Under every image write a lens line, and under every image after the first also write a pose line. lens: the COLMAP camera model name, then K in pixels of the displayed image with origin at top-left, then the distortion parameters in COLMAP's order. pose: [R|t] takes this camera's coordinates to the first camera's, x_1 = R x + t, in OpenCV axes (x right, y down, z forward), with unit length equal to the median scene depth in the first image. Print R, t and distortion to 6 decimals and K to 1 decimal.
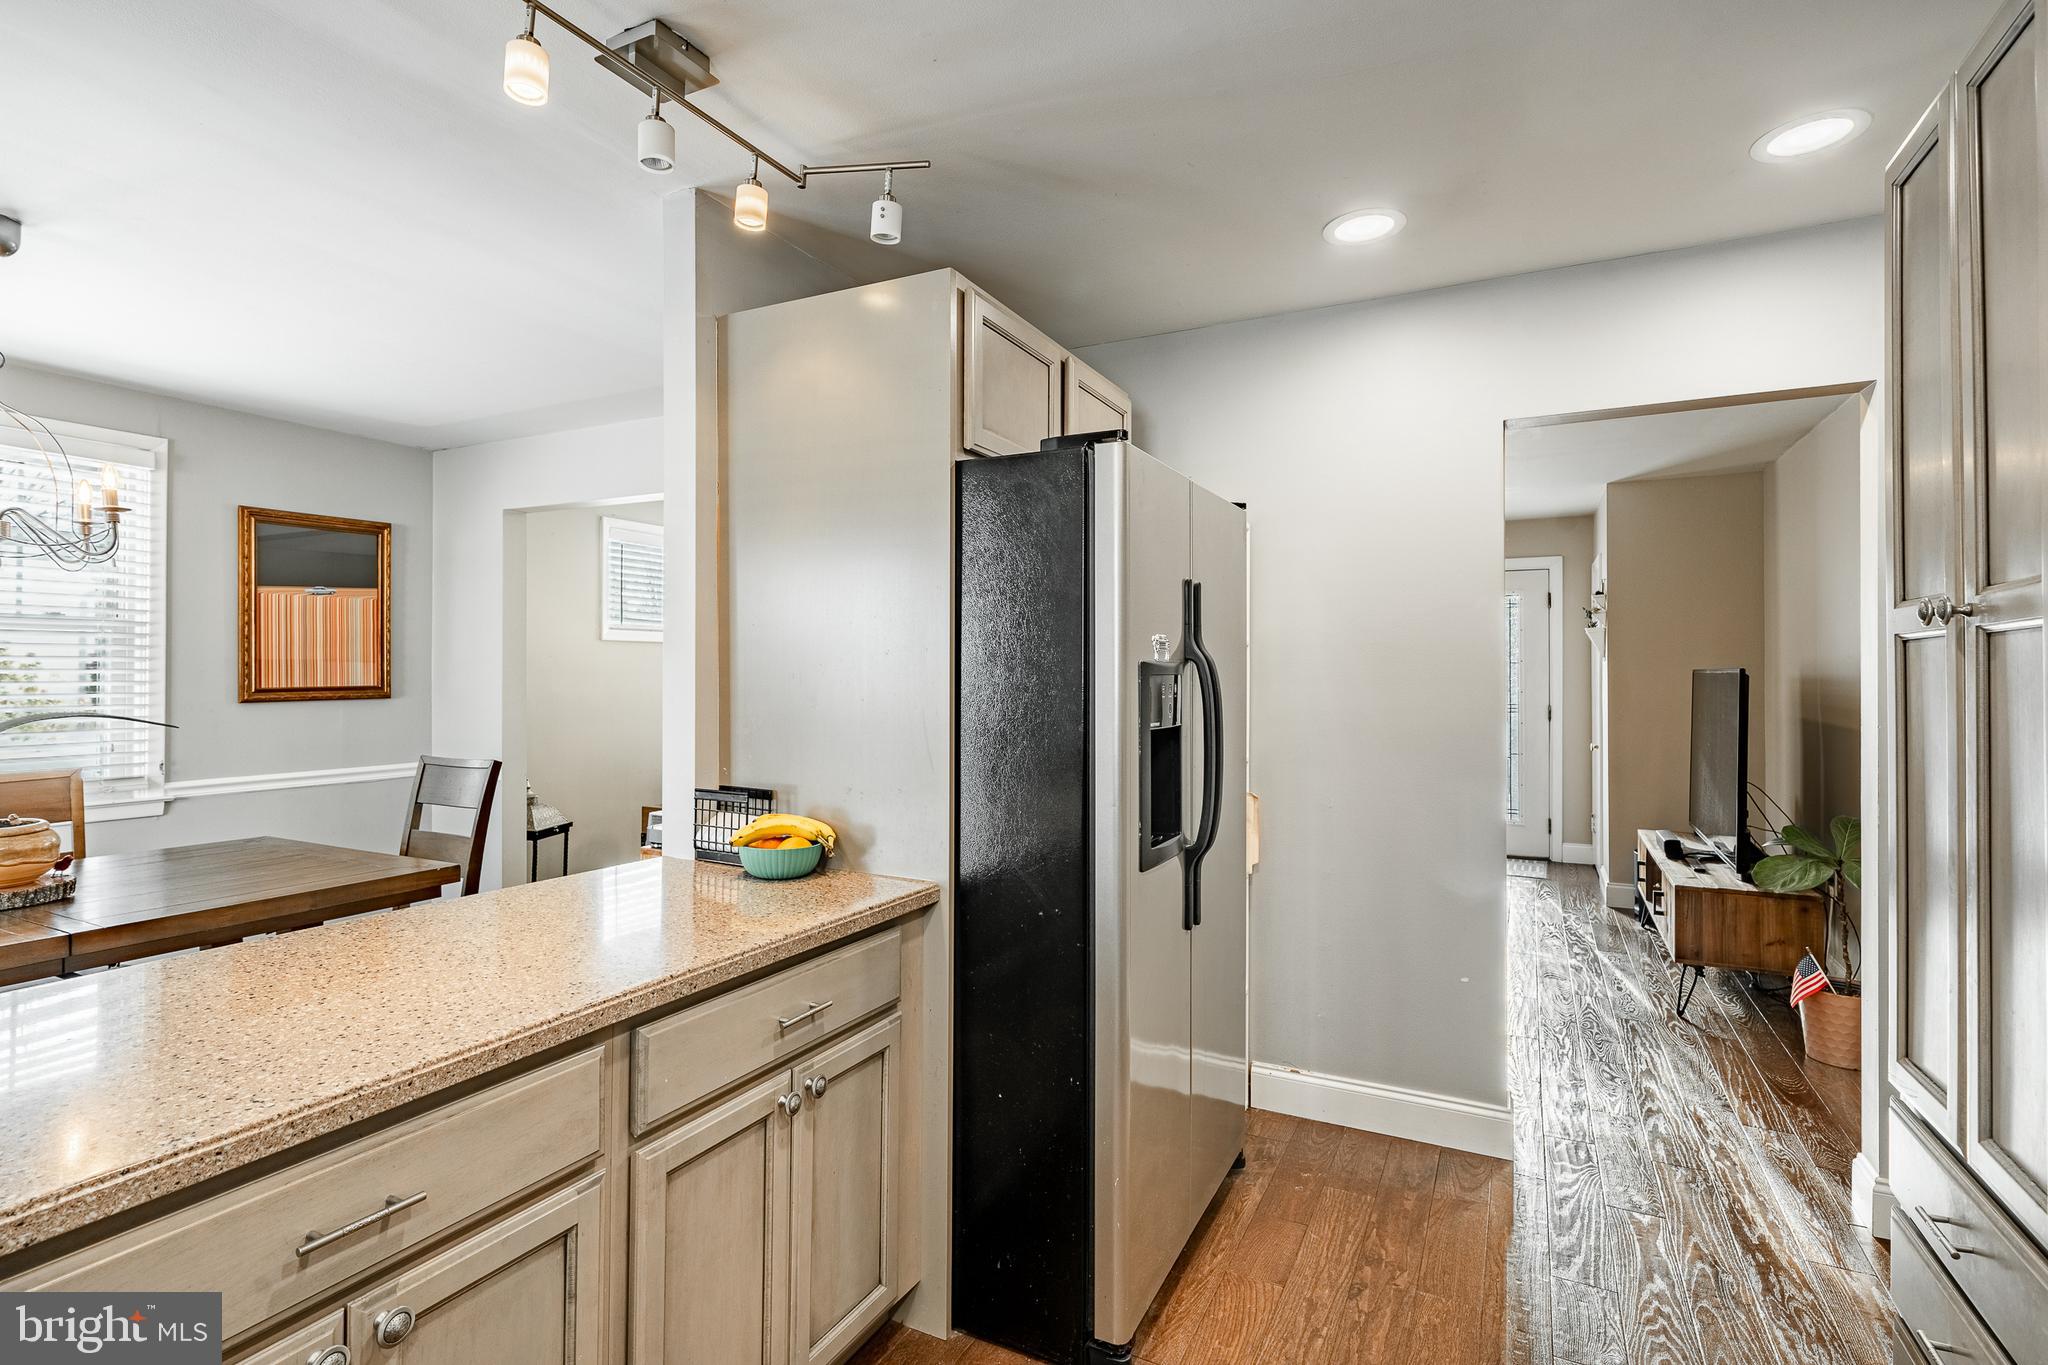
lens RADIAL K [[966.8, 0, 1016.8], [0, 966.8, 670.4], [0, 0, 1]] dist [-0.002376, -0.000116]
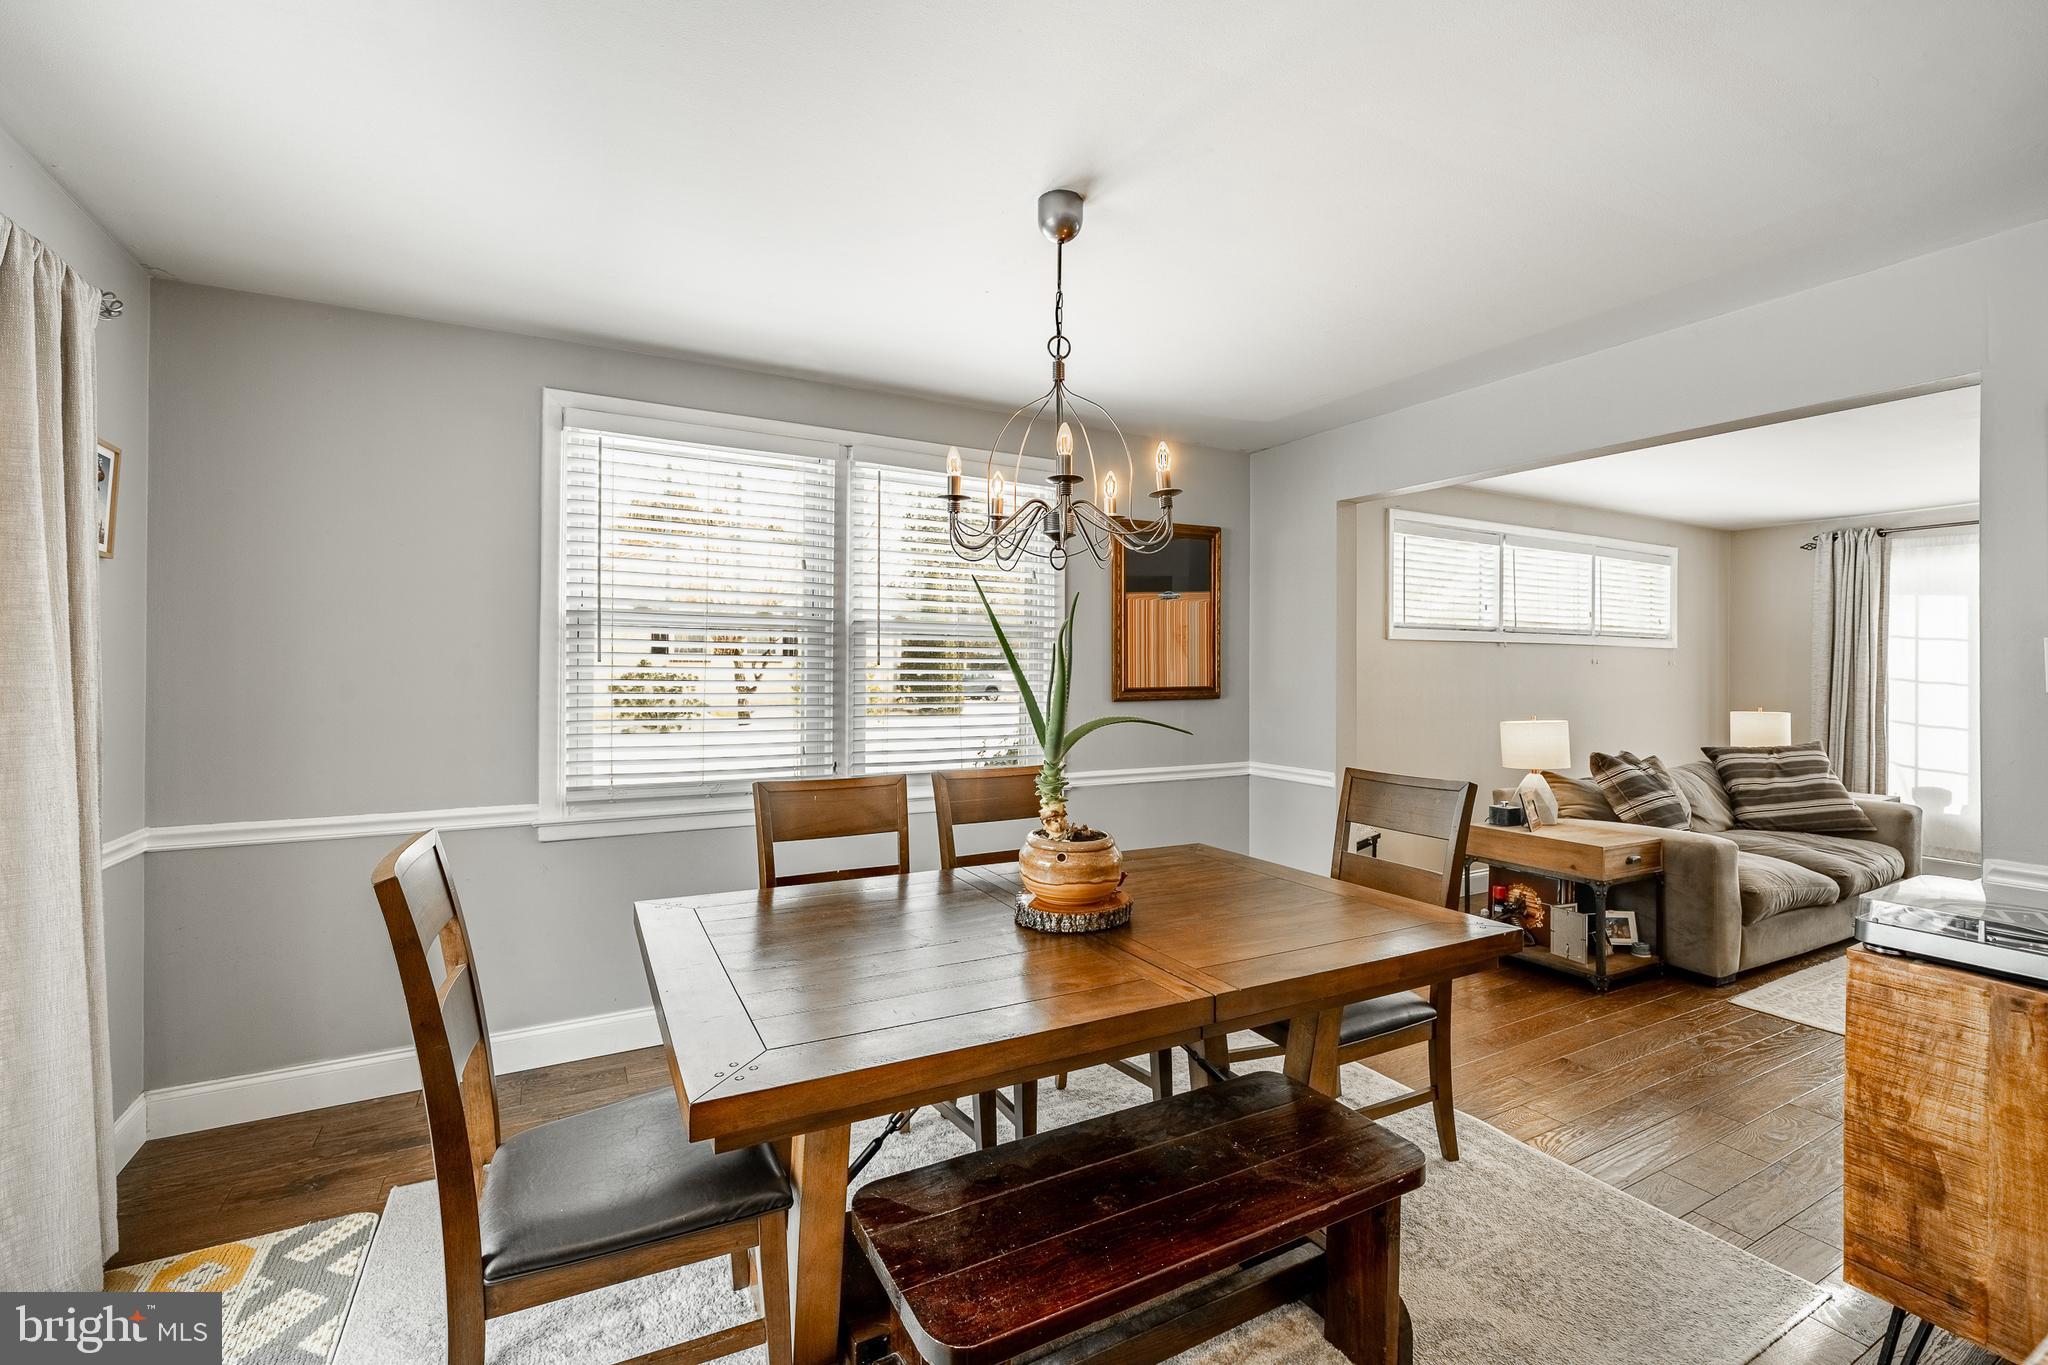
lens RADIAL K [[857.3, 0, 1036.7], [0, 857.3, 675.6], [0, 0, 1]] dist [-0.003601, -0.000271]
pose [[0.828221, 0.000161, -0.560401, -0.305960], [0.000971, 0.999998, 0.001722, 0.002696], [0.560401, -0.001970, 0.828219, 0.143347]]
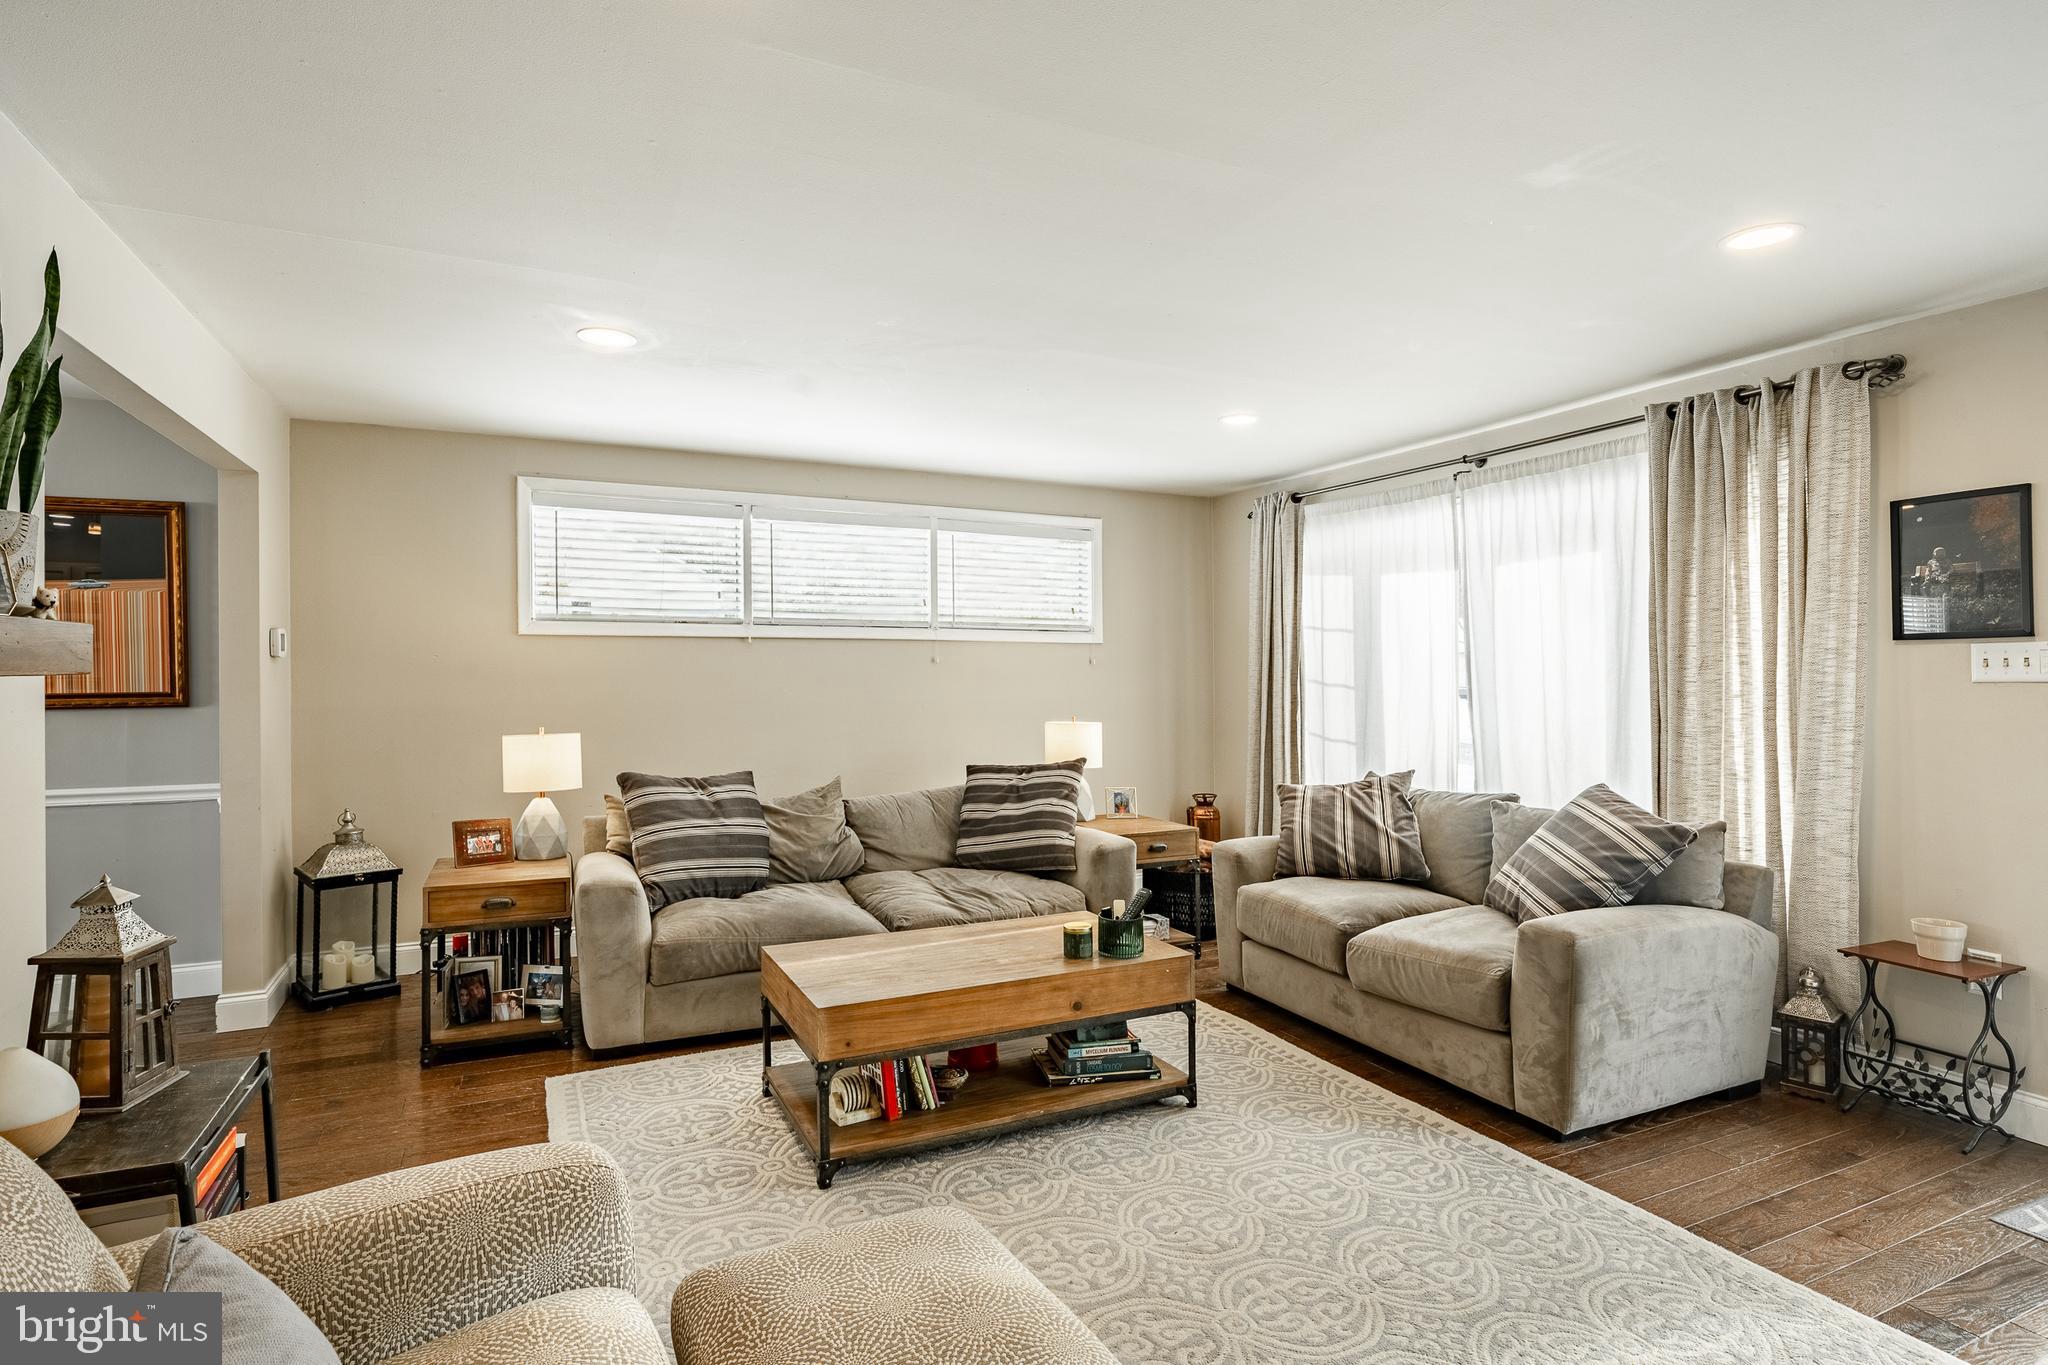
lens RADIAL K [[1010.9, 0, 1024.5], [0, 1010.9, 670.3], [0, 0, 1]] dist [0.003368, 0.000361]
pose [[0.796469, -0.004697, -0.604661, 0.492740], [0.003507, 0.999989, -0.003149, 0.001751], [0.604669, 0.000387, 0.796477, 0.743354]]
